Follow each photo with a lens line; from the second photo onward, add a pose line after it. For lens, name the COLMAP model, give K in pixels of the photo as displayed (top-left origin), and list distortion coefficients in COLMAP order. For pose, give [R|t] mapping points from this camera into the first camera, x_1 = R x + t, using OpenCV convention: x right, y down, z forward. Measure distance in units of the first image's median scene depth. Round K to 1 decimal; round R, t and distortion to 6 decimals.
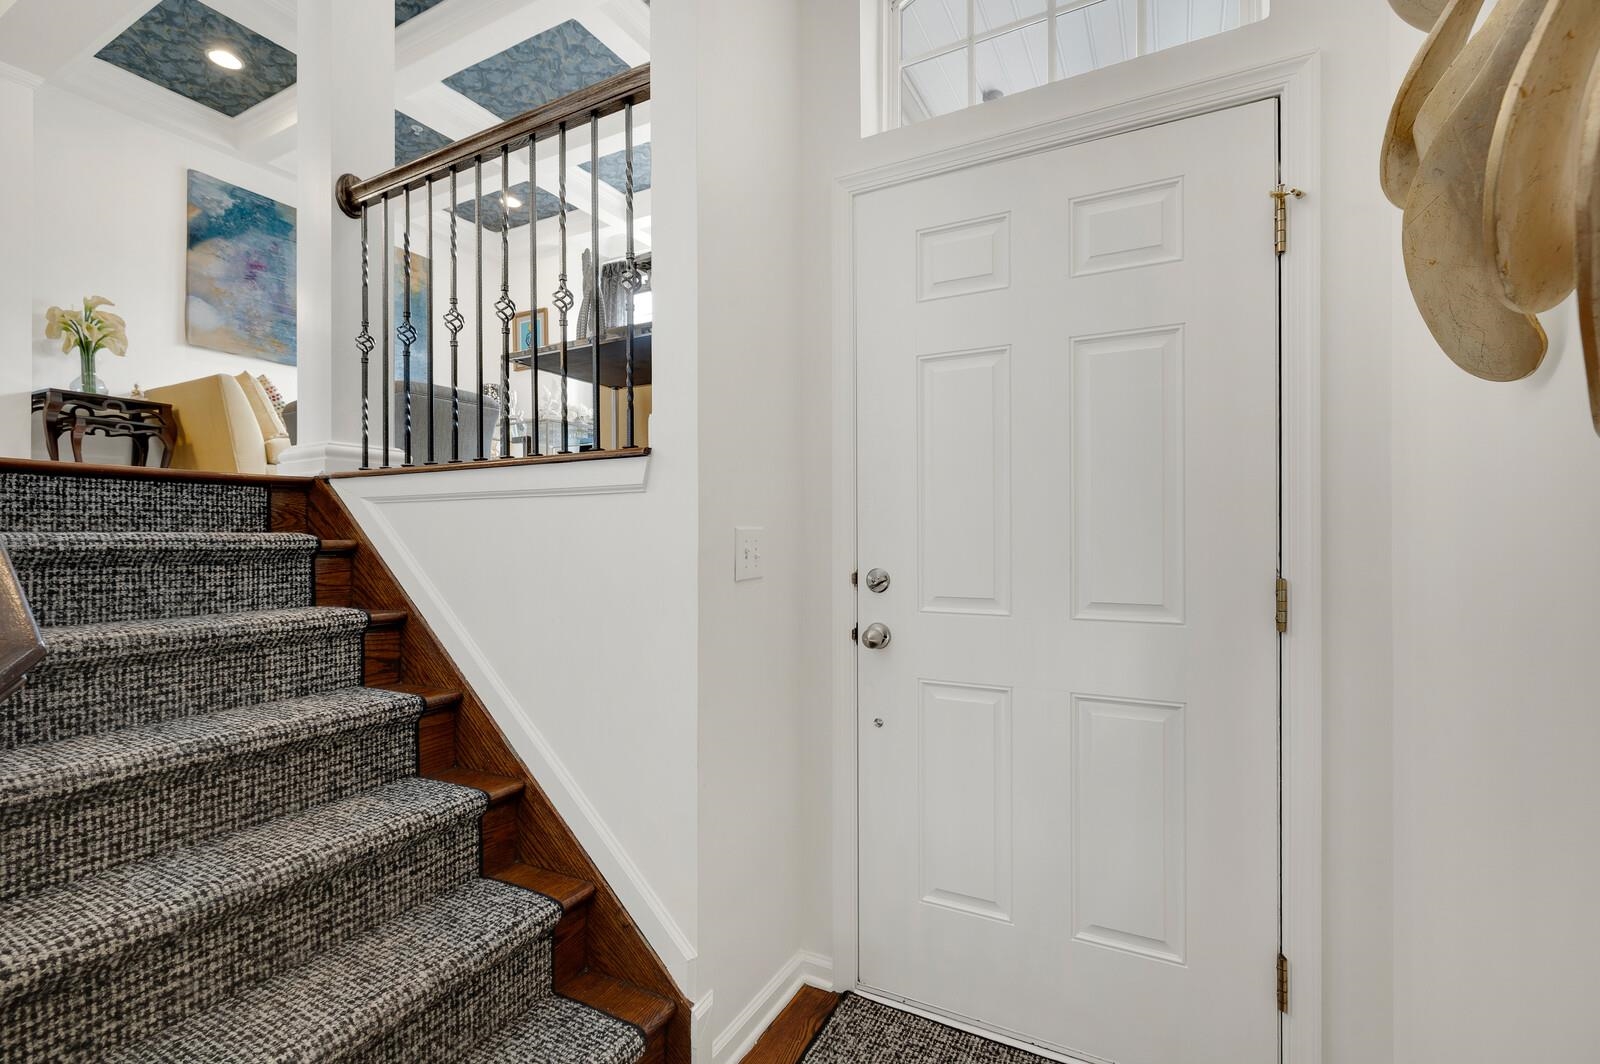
lens RADIAL K [[712.6, 0, 796.3], [0, 712.6, 539.4], [0, 0, 1]] dist [-0.003239, 0.000833]
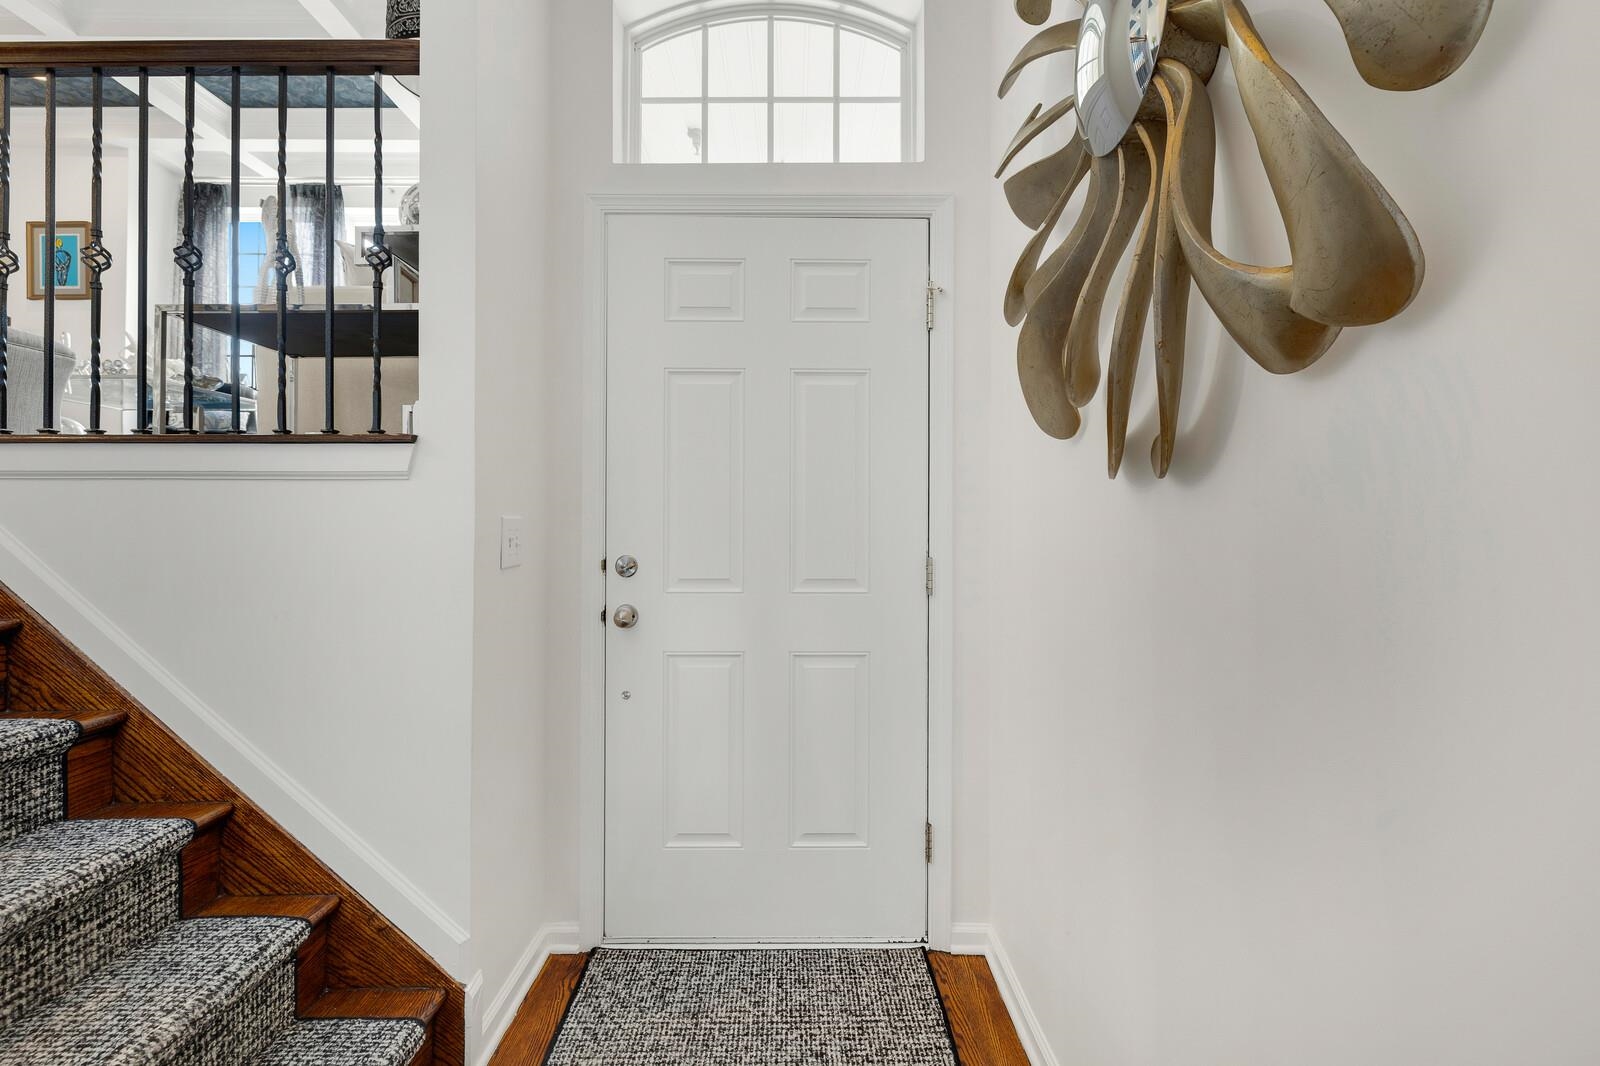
lens RADIAL K [[712.6, 0, 806.9], [0, 712.6, 529.7], [0, 0, 1]] dist [-0.003239, 0.000833]
pose [[0.876685, 0.003568, 0.481051, -0.199741], [-0.002819, 0.999993, -0.002280, 0.003223], [-0.481056, 0.000642, 0.876690, -0.120127]]
